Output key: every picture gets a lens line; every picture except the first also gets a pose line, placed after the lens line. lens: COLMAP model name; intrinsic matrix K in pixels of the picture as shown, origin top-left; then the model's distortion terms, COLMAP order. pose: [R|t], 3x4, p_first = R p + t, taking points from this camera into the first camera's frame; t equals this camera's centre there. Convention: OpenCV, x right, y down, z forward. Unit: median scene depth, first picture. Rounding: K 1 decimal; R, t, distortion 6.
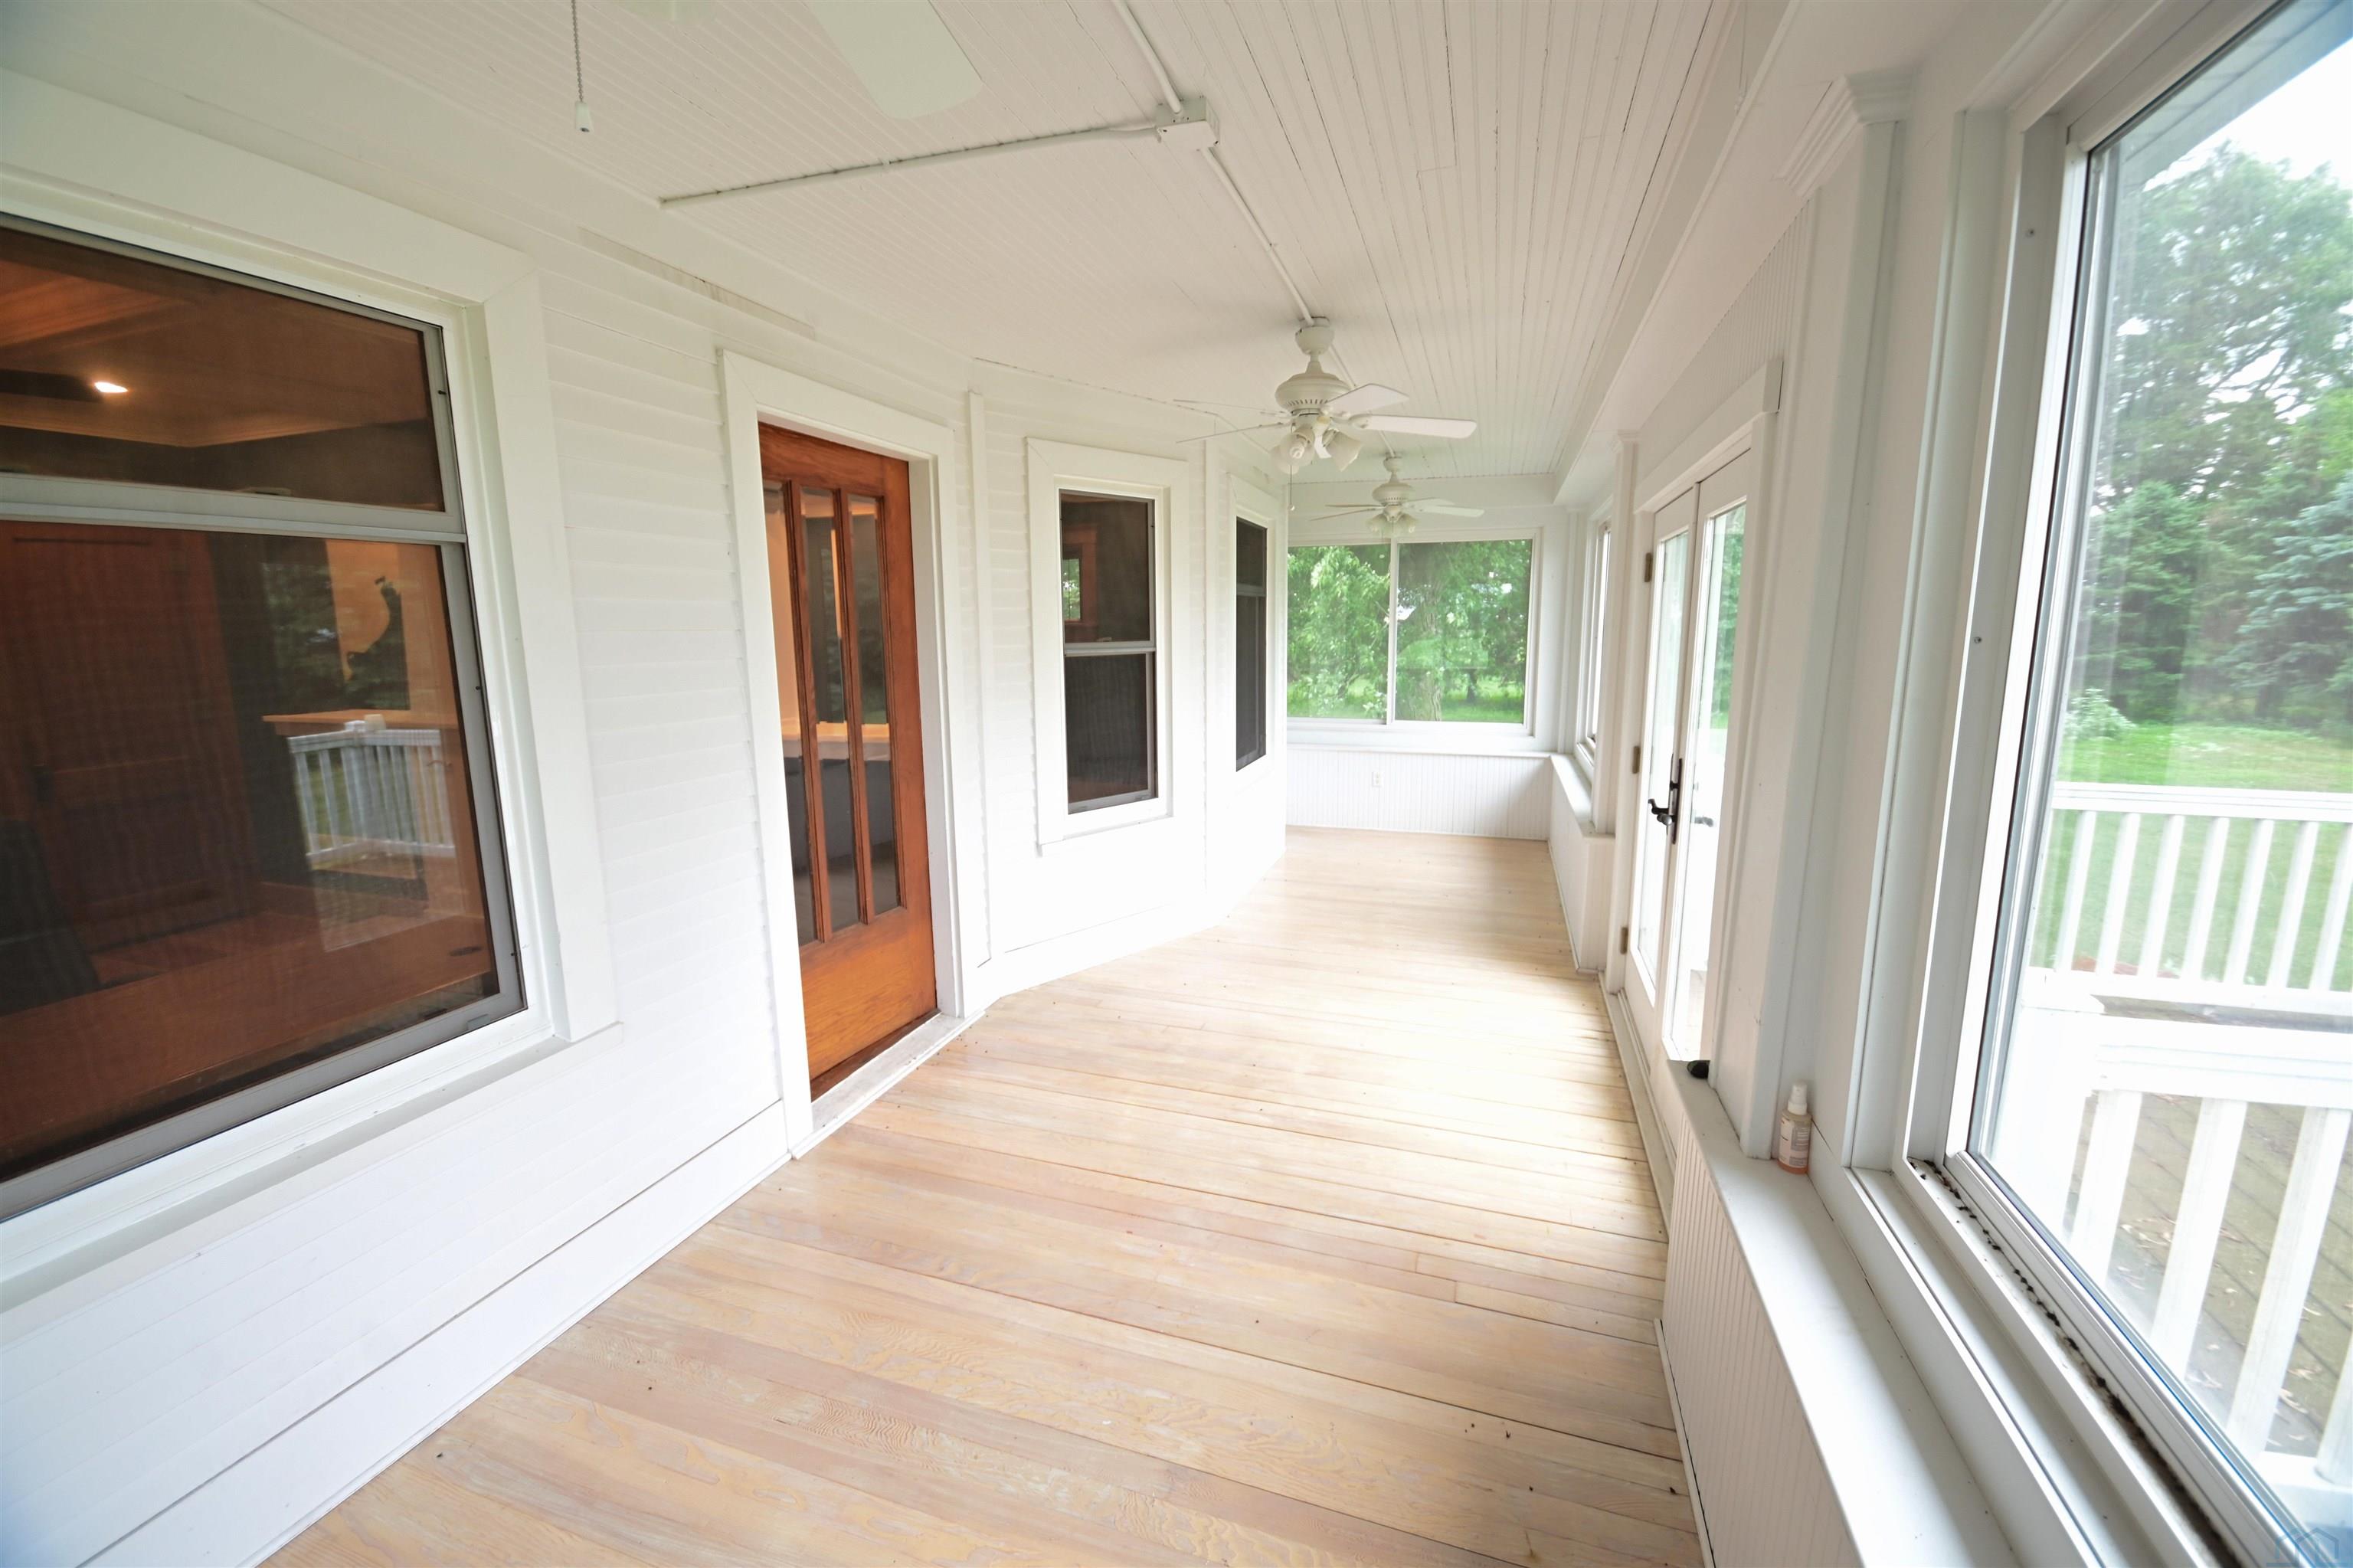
lens RADIAL K [[969.6, 0, 1176.5], [0, 969.6, 784.0], [0, 0, 1]] dist [-0.001981, -0.000240]
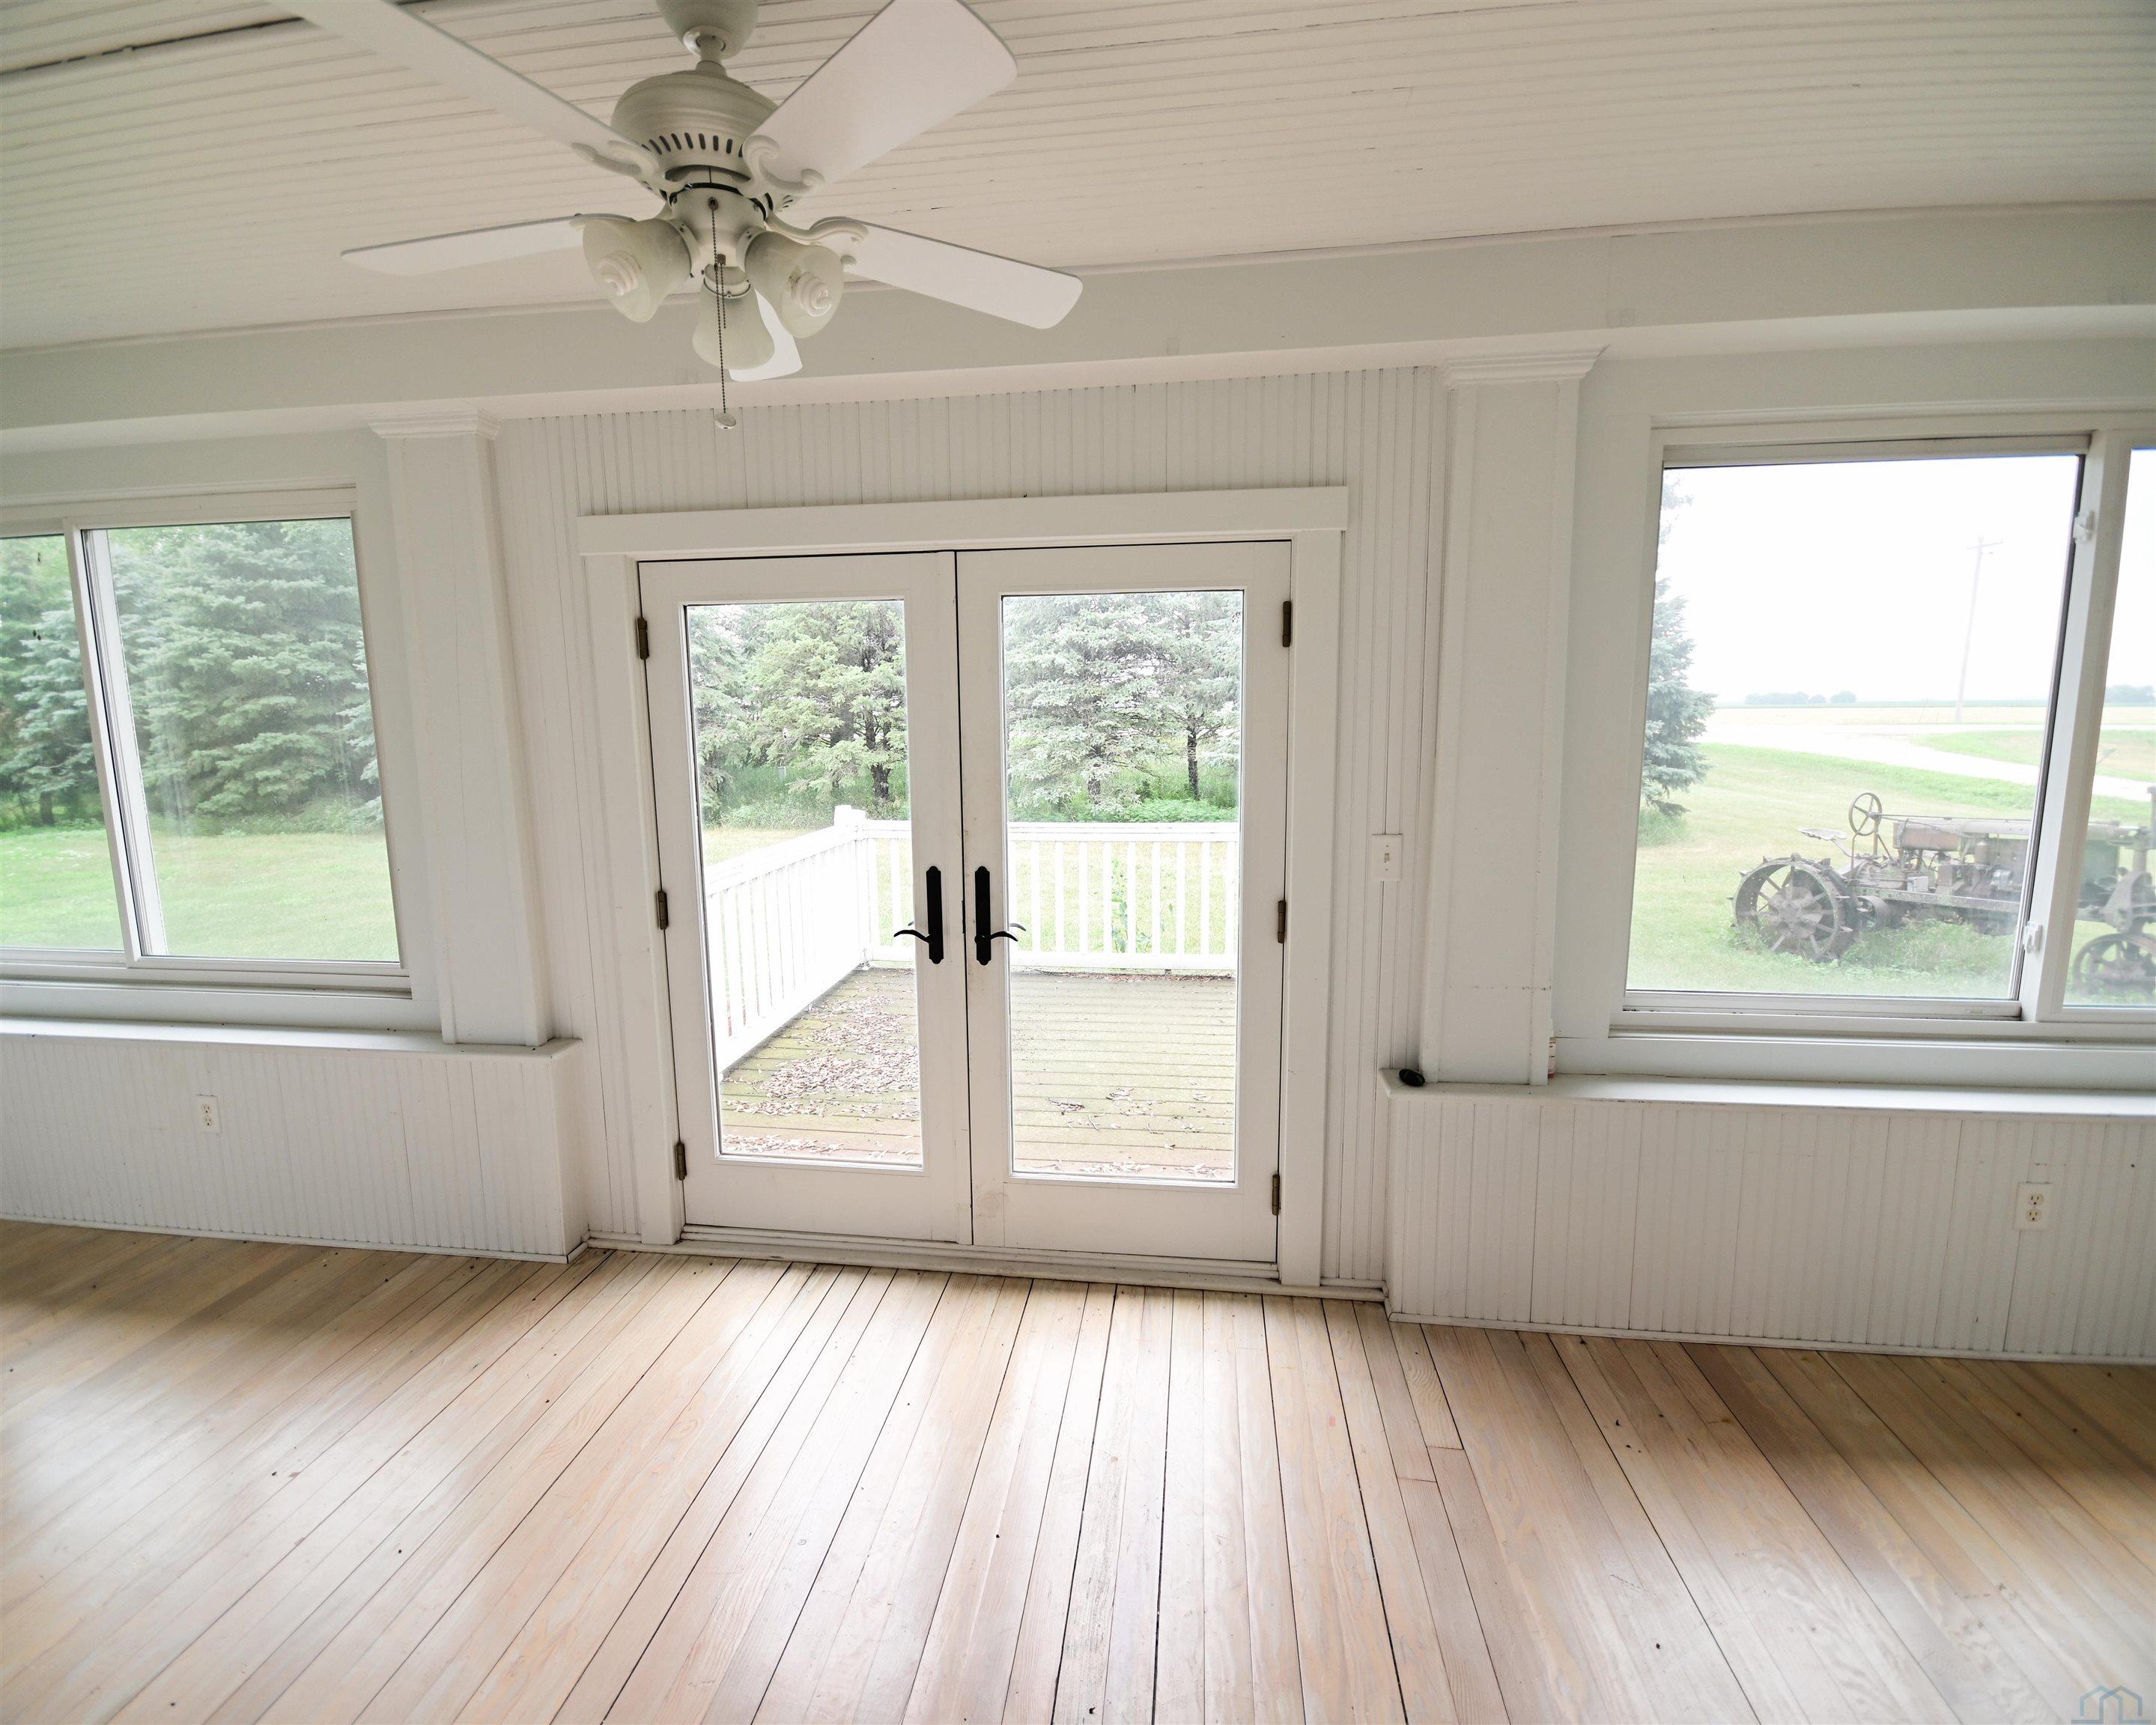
lens RADIAL K [[956.4, 0, 1078.0], [0, 956.4, 862.5], [0, 0, 1]] dist [0.020794, -0.016720]
pose [[-0.200264, -0.153547, 0.967635, -0.056535], [0.178508, 0.965393, 0.190135, -0.030597], [-0.963343, 0.210808, -0.165924, 0.182513]]
